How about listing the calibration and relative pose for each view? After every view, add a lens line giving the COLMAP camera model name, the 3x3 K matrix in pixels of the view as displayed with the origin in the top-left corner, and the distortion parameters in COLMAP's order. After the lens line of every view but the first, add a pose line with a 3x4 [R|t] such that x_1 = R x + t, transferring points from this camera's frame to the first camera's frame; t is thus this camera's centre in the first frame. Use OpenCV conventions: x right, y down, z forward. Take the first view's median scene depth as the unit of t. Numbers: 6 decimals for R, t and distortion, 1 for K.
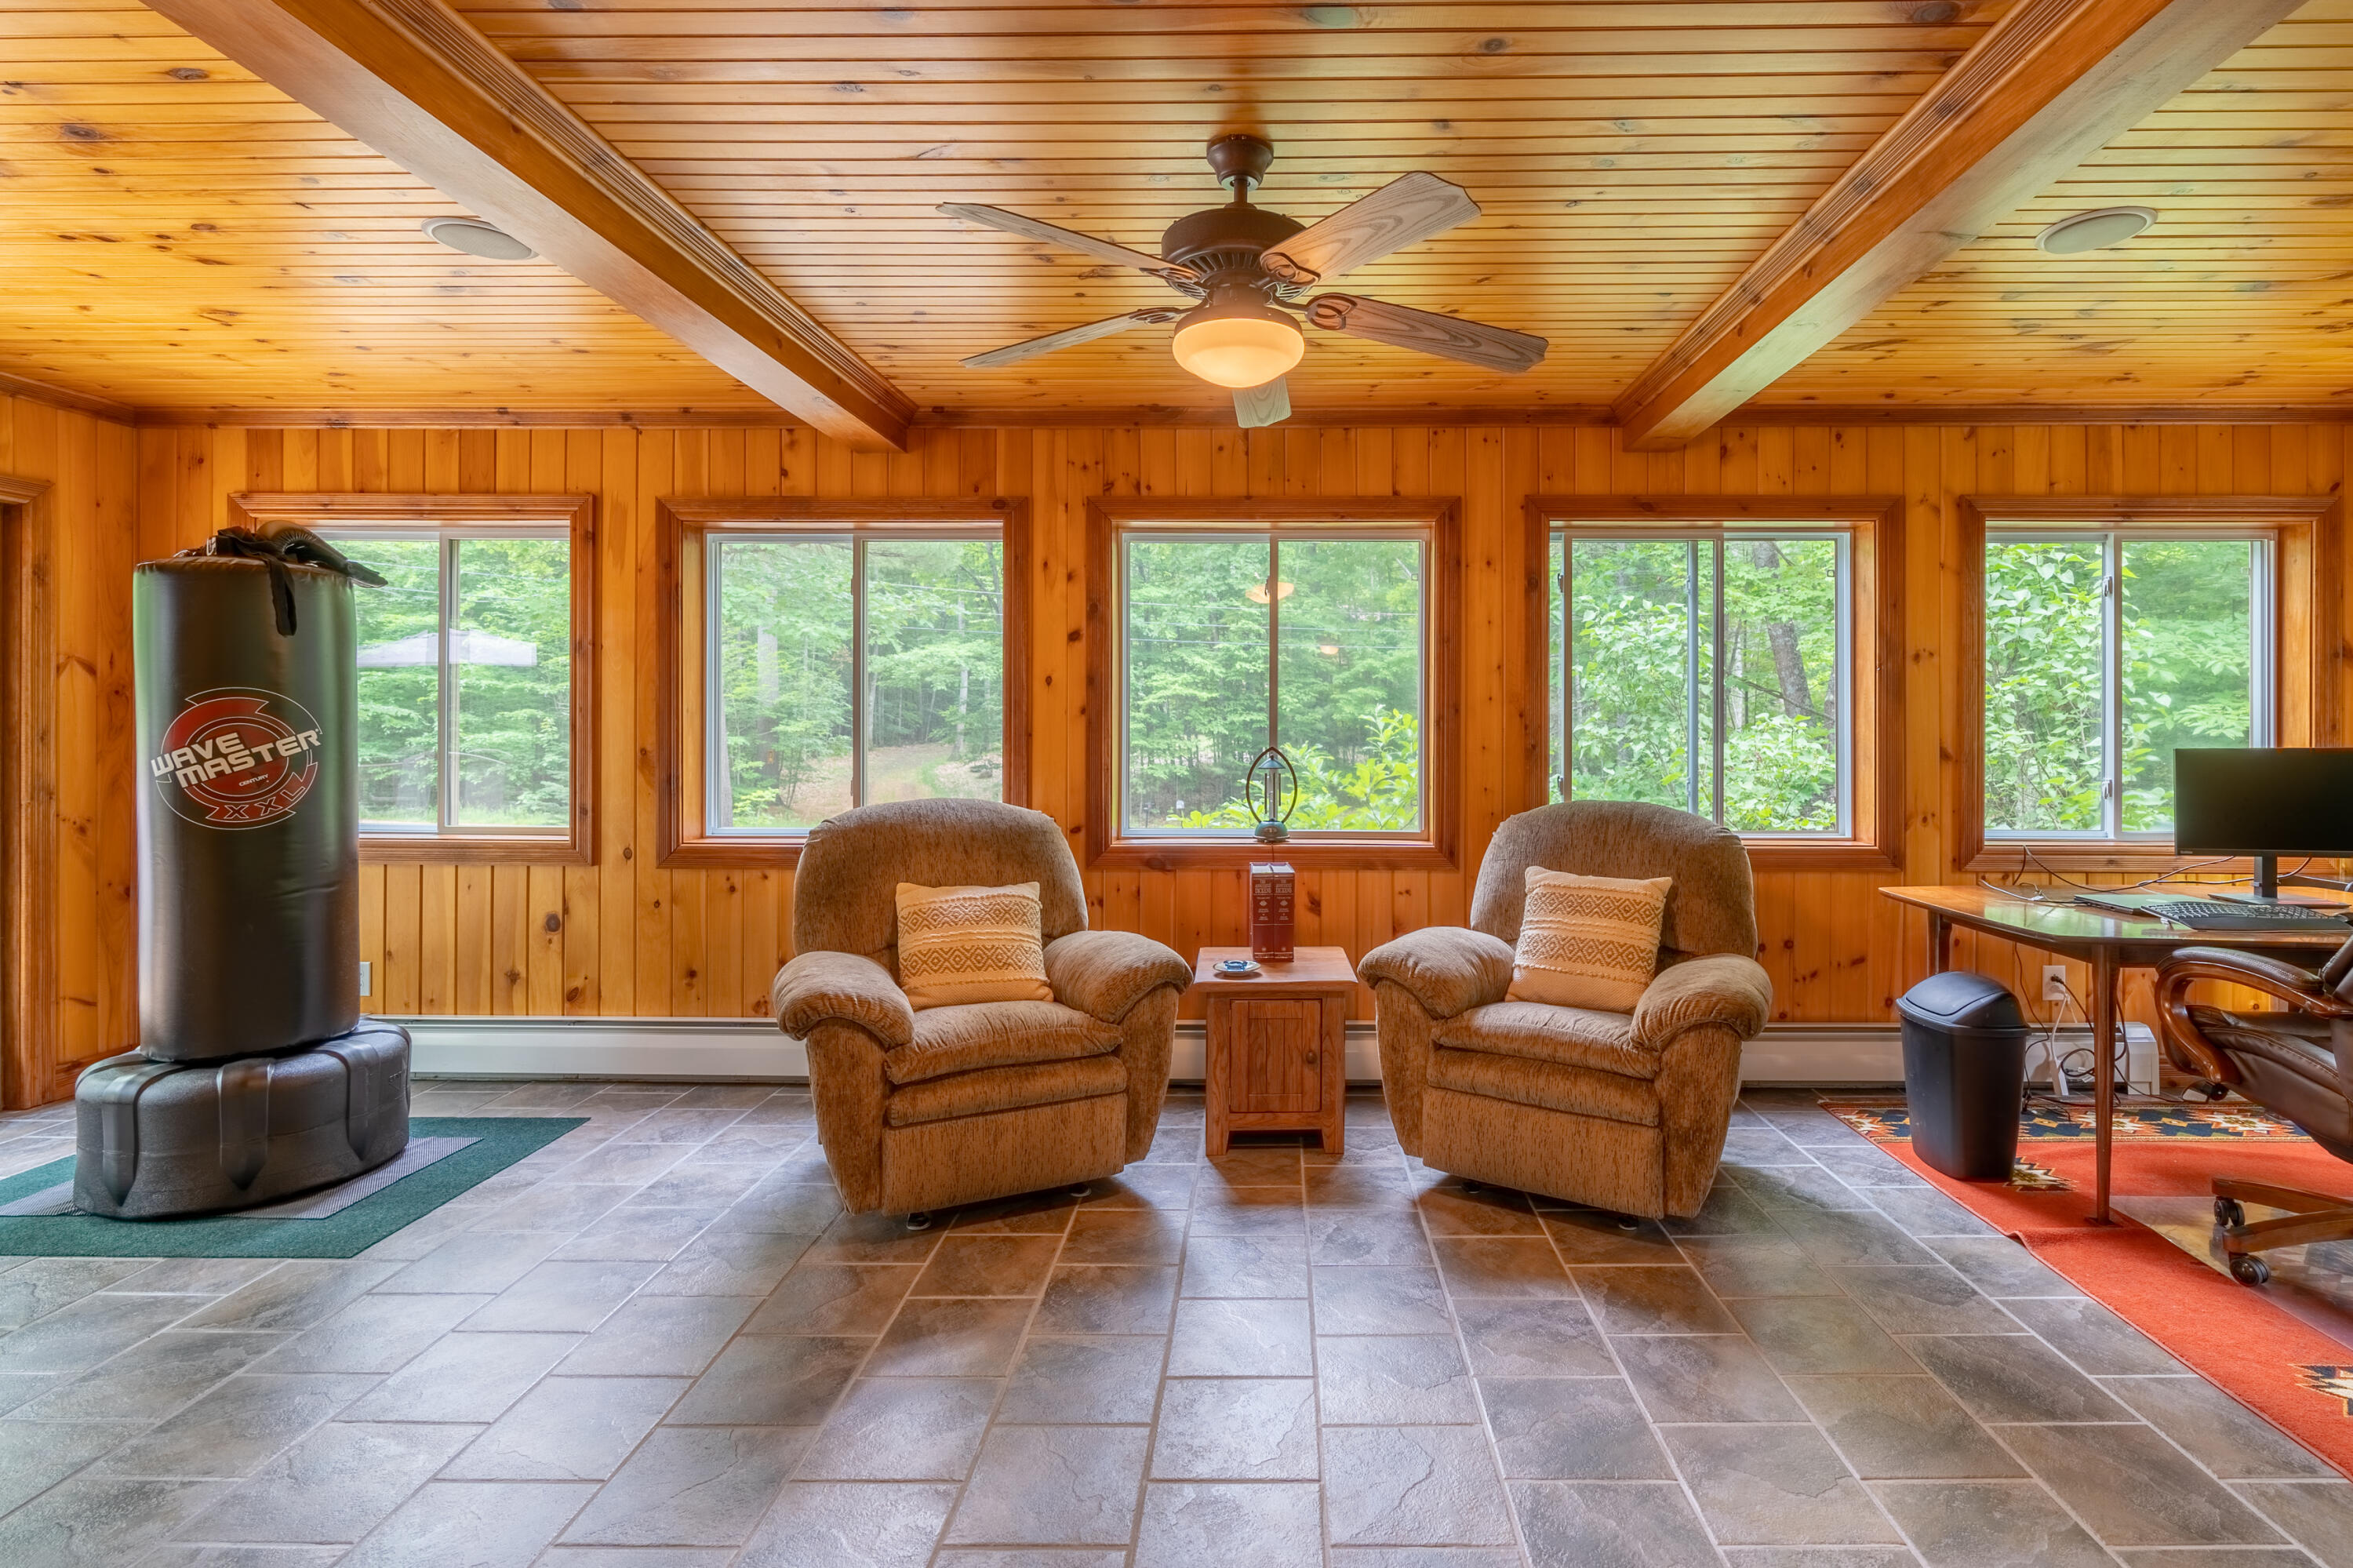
lens RADIAL K [[1067.9, 0, 1146.1], [0, 1067.9, 727.6], [0, 0, 1]] dist [-0.008298, 0.003106]
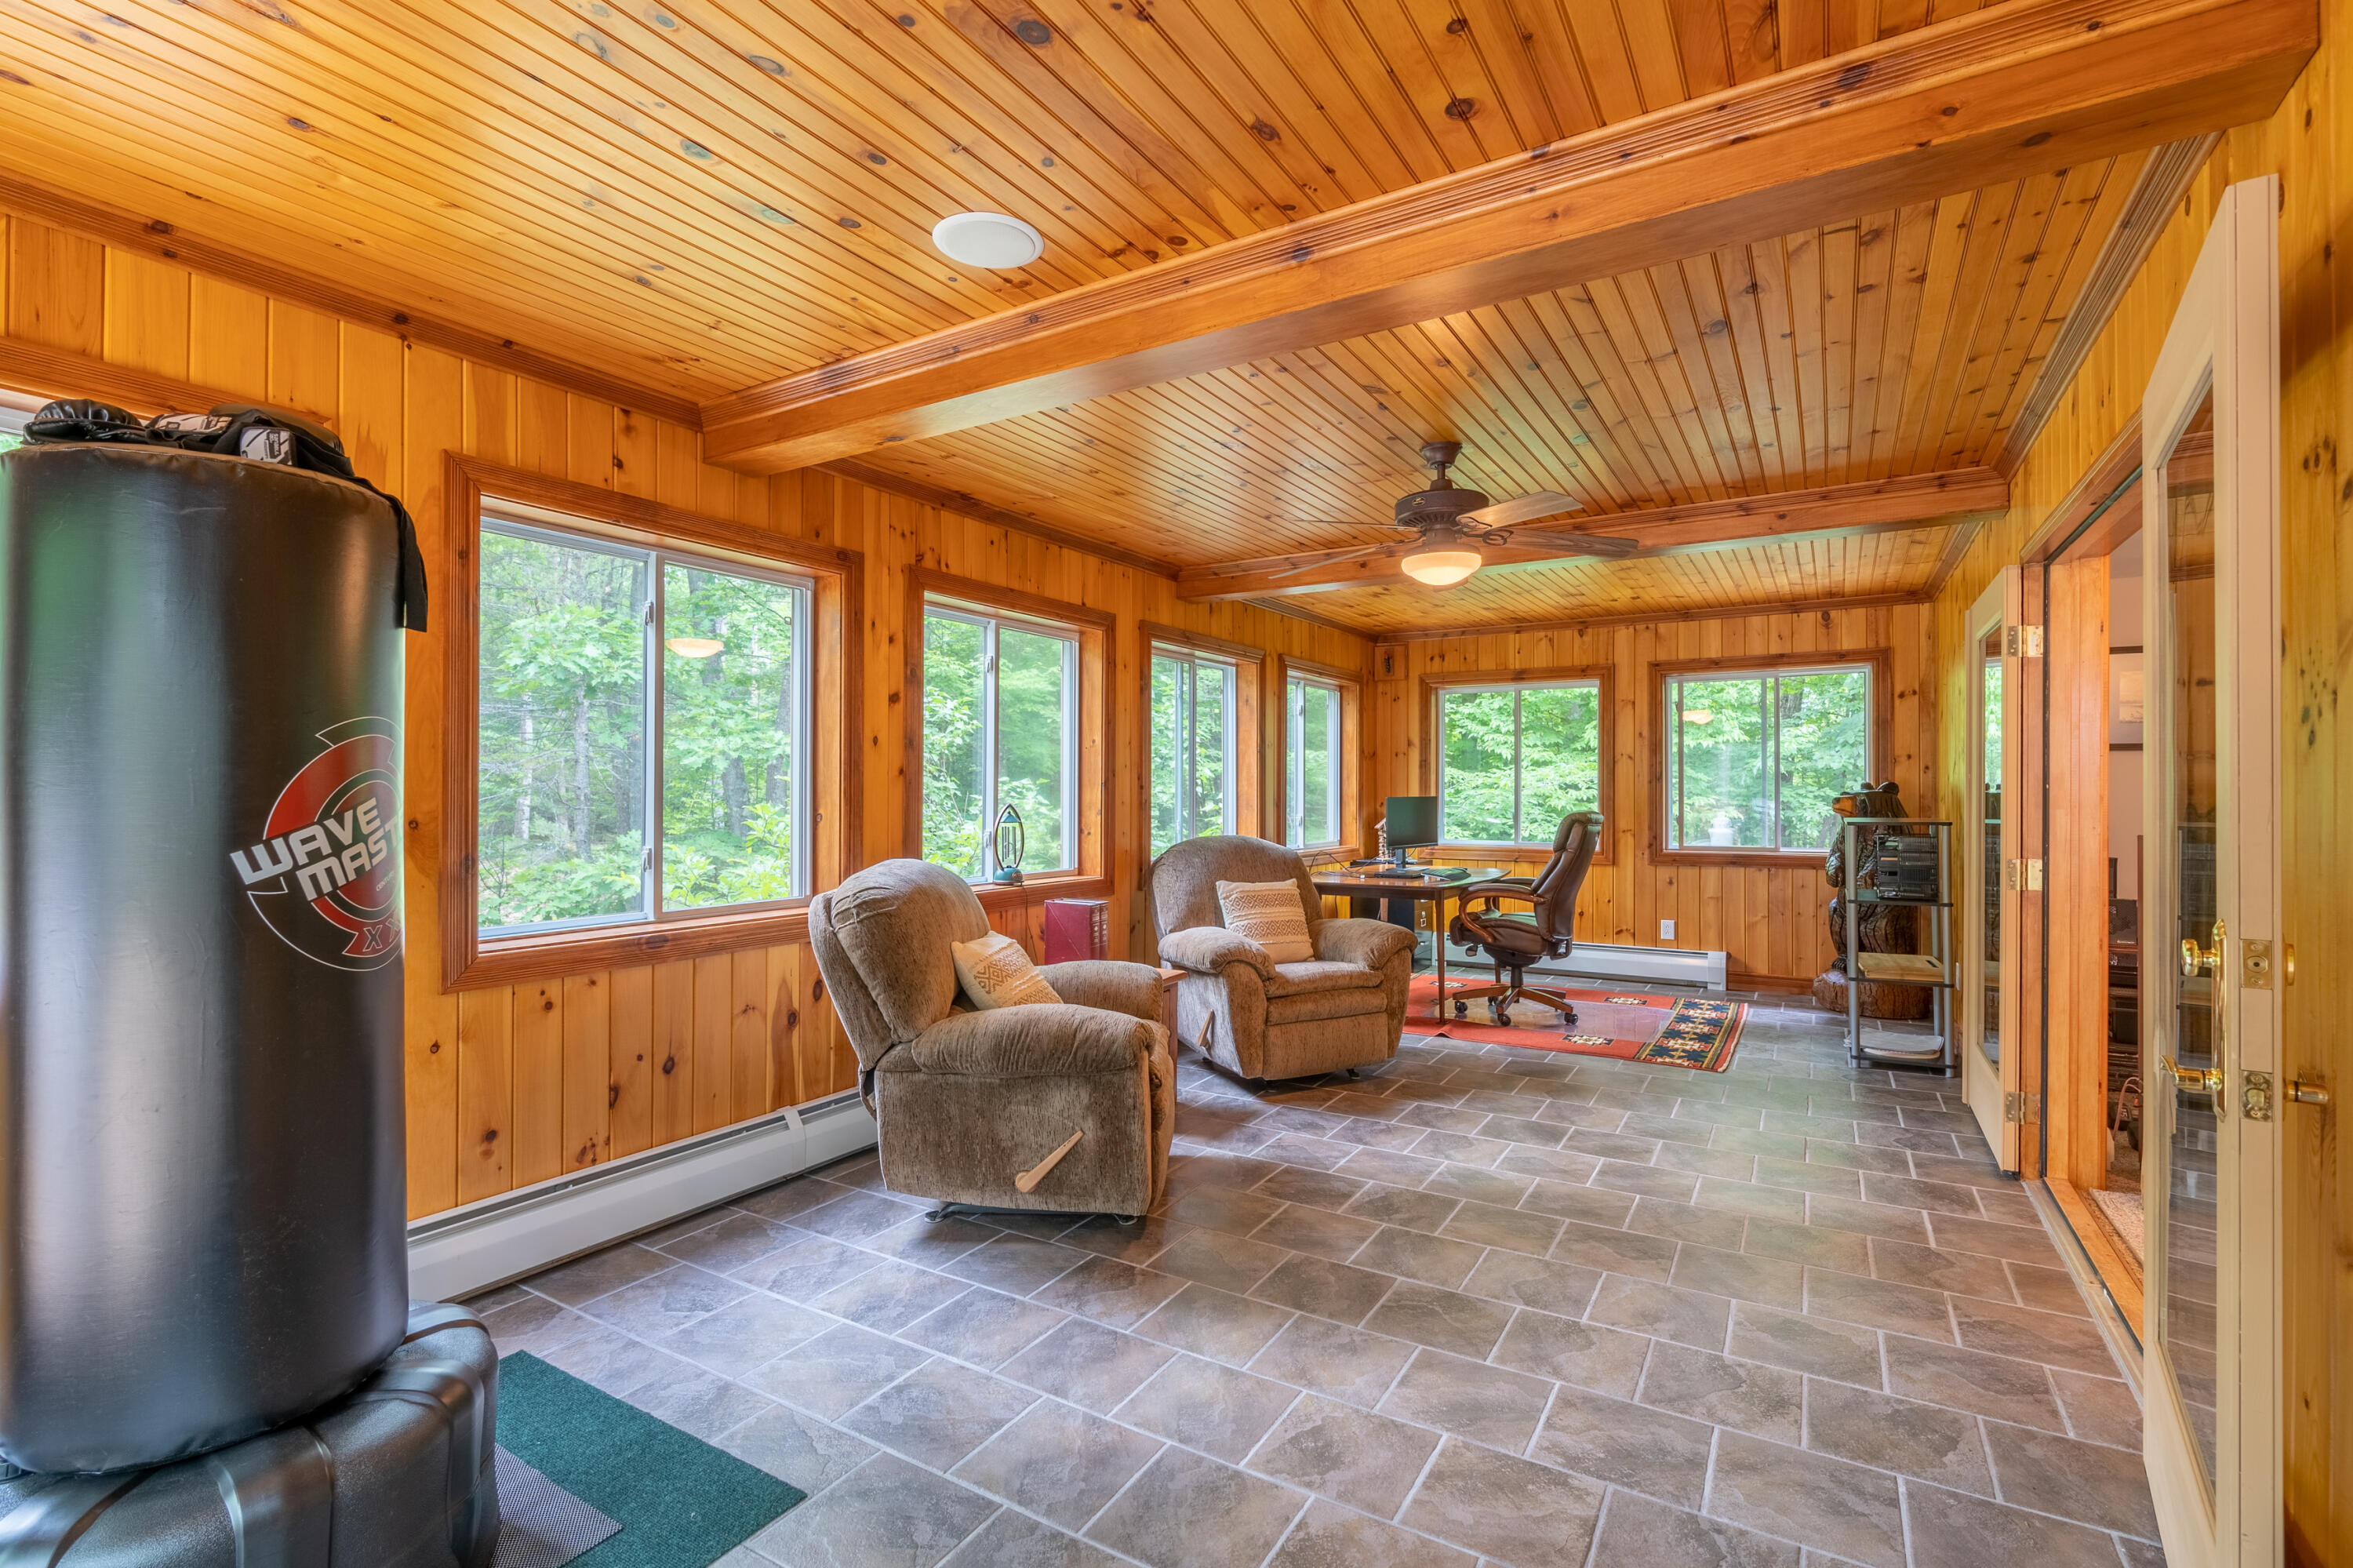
lens RADIAL K [[1067.9, 0, 1166.5], [0, 1067.9, 784.2], [0, 0, 1]] dist [-0.008298, 0.003106]
pose [[0.516432, 0.002757, 0.856324, -1.017695], [0.000089, 0.999995, -0.003273, -0.000326], [-0.856328, 0.001767, 0.516428, 0.317385]]
